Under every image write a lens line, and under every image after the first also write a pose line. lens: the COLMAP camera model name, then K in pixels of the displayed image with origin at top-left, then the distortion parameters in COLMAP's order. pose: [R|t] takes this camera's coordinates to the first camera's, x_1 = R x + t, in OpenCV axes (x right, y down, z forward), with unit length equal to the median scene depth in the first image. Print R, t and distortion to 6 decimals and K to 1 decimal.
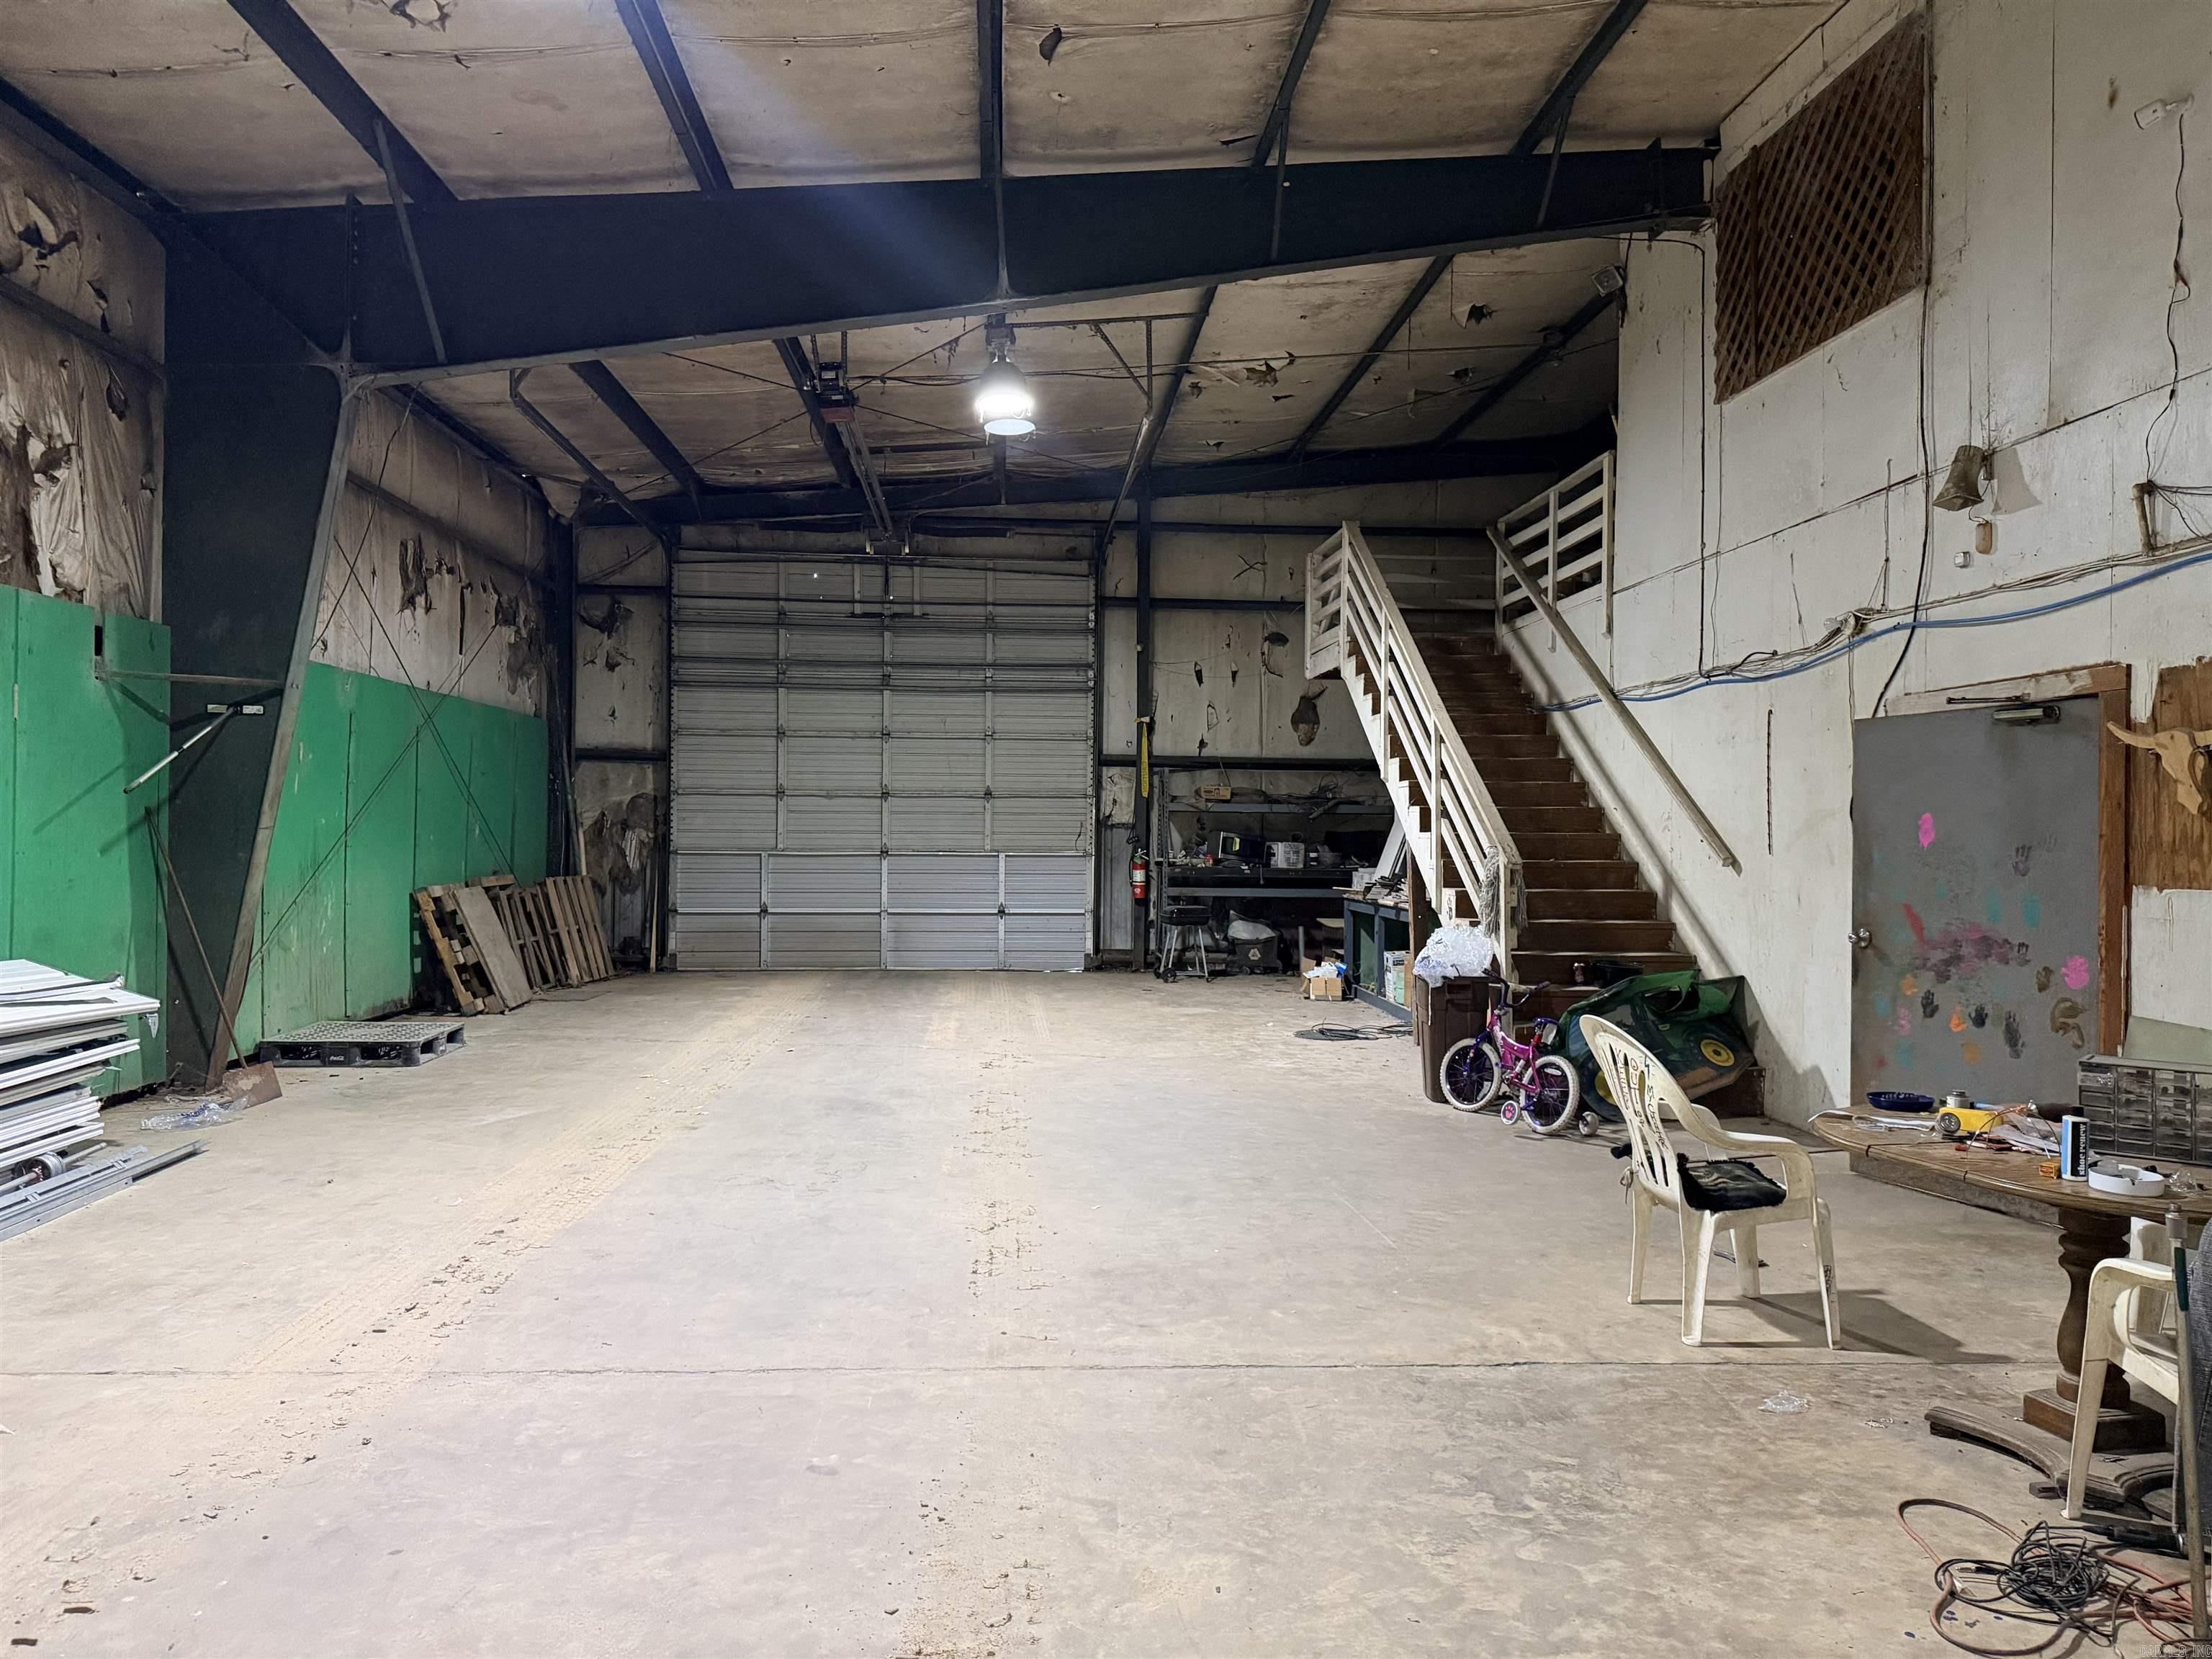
lens RADIAL K [[1561.0, 0, 1100.3], [0, 1561.0, 845.4], [0, 0, 1]] dist [0.044625, -0.066034]
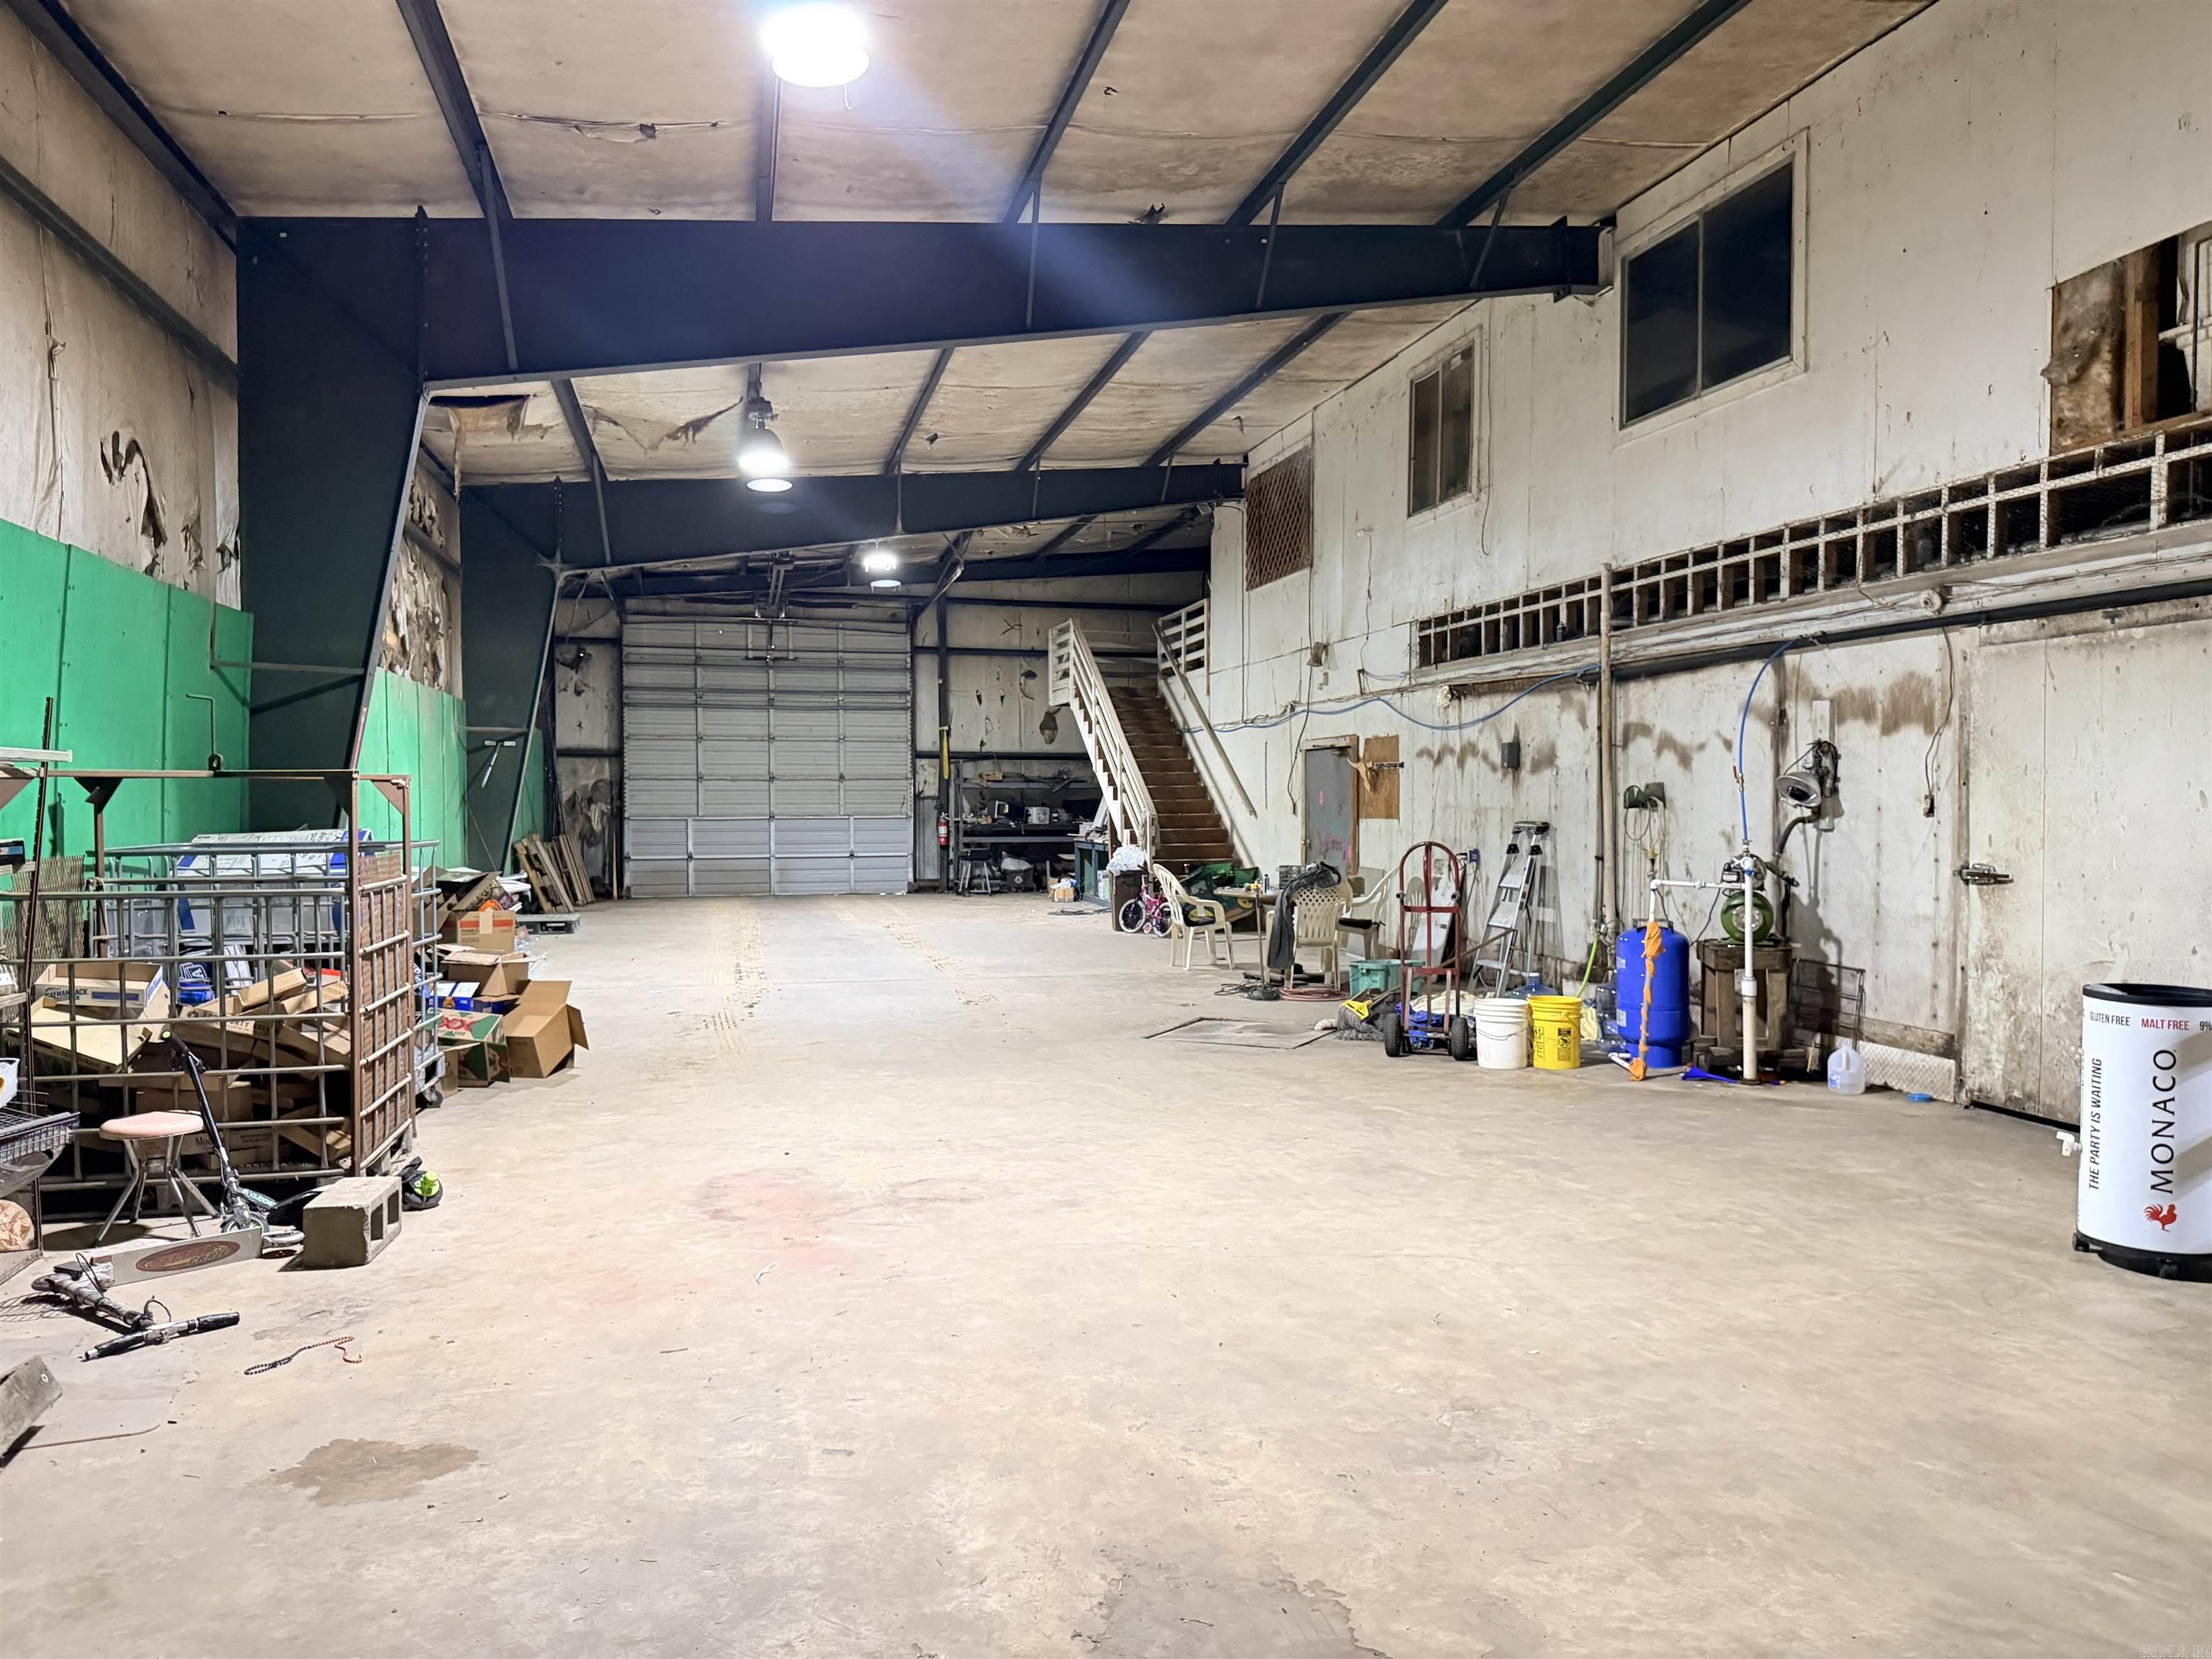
lens RADIAL K [[1561.0, 0, 1130.2], [0, 1561.0, 863.2], [0, 0, 1]] dist [0.044625, -0.066034]
pose [[0.982546, -0.018785, 0.185066, -0.079381], [0.012821, 0.999361, 0.033368, 0.003047], [-0.185575, -0.030413, 0.982159, -0.546875]]
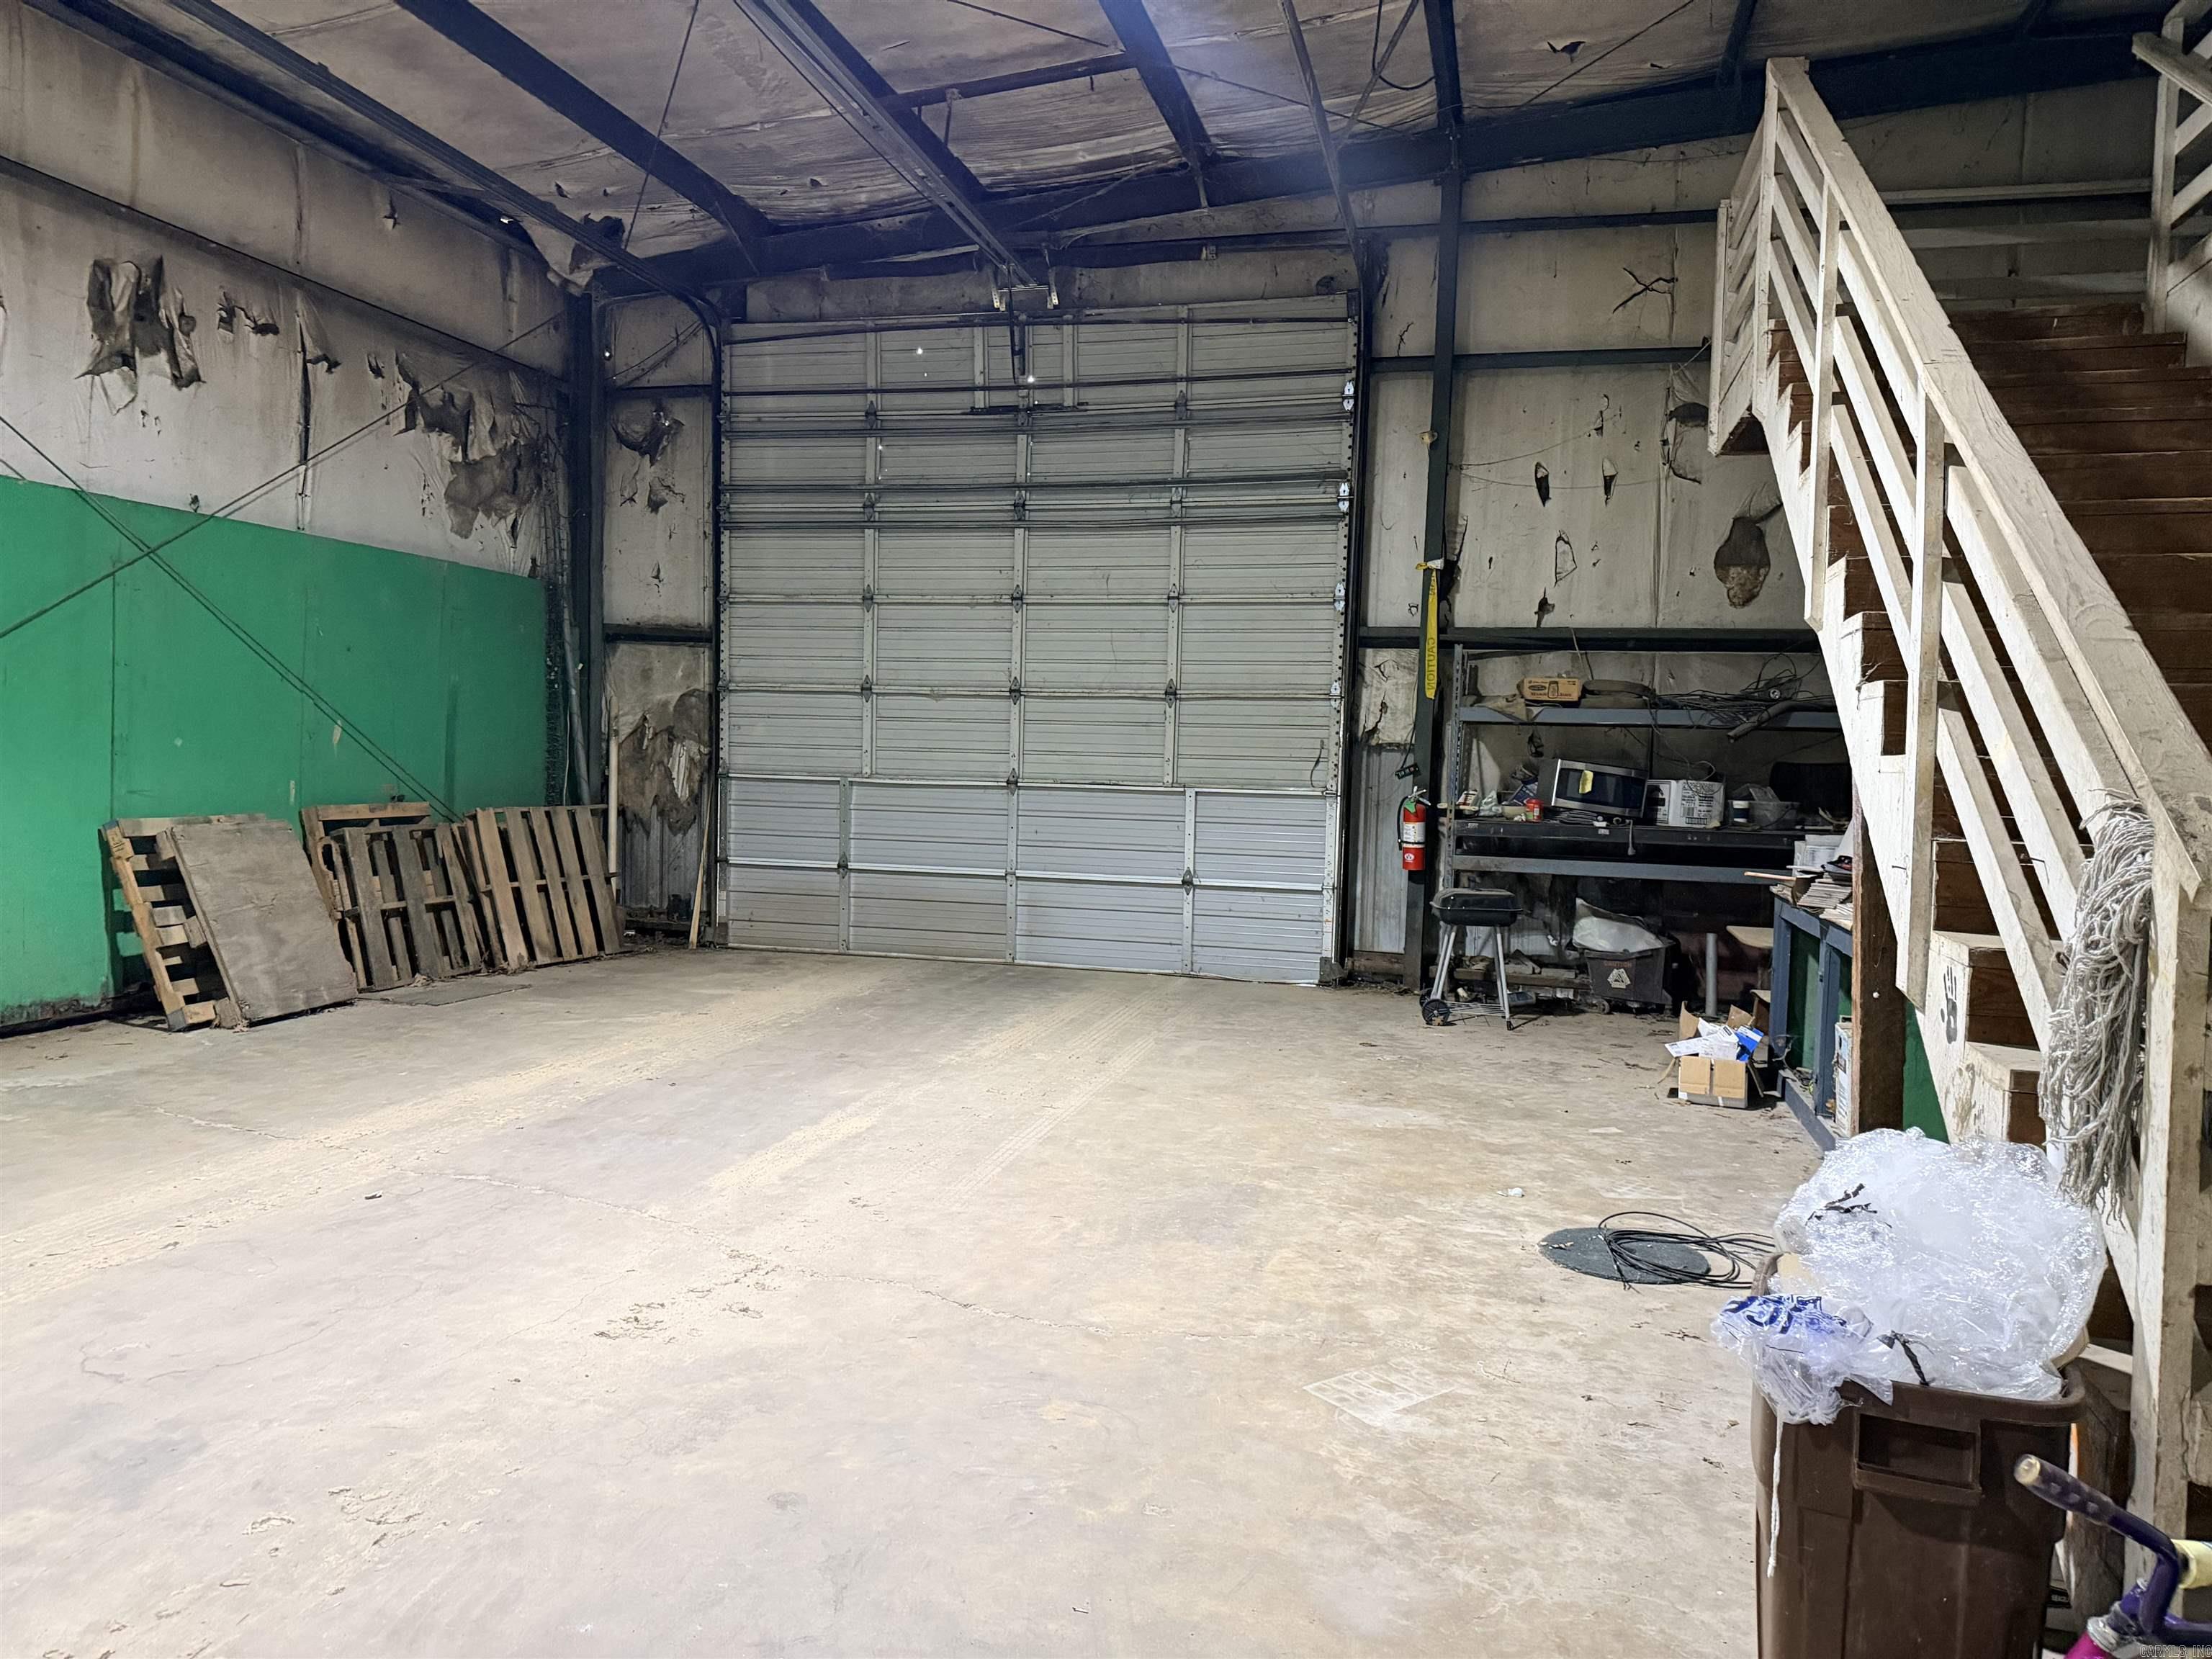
lens RADIAL K [[1561.0, 0, 1069.8], [0, 1561.0, 846.5], [0, 0, 1]] dist [0.044625, -0.066034]
pose [[0.941259, 0.036223, -0.335736, 0.100997], [-0.021077, 0.998593, 0.048651, -0.001075], [0.337026, -0.038717, 0.940699, 0.404267]]
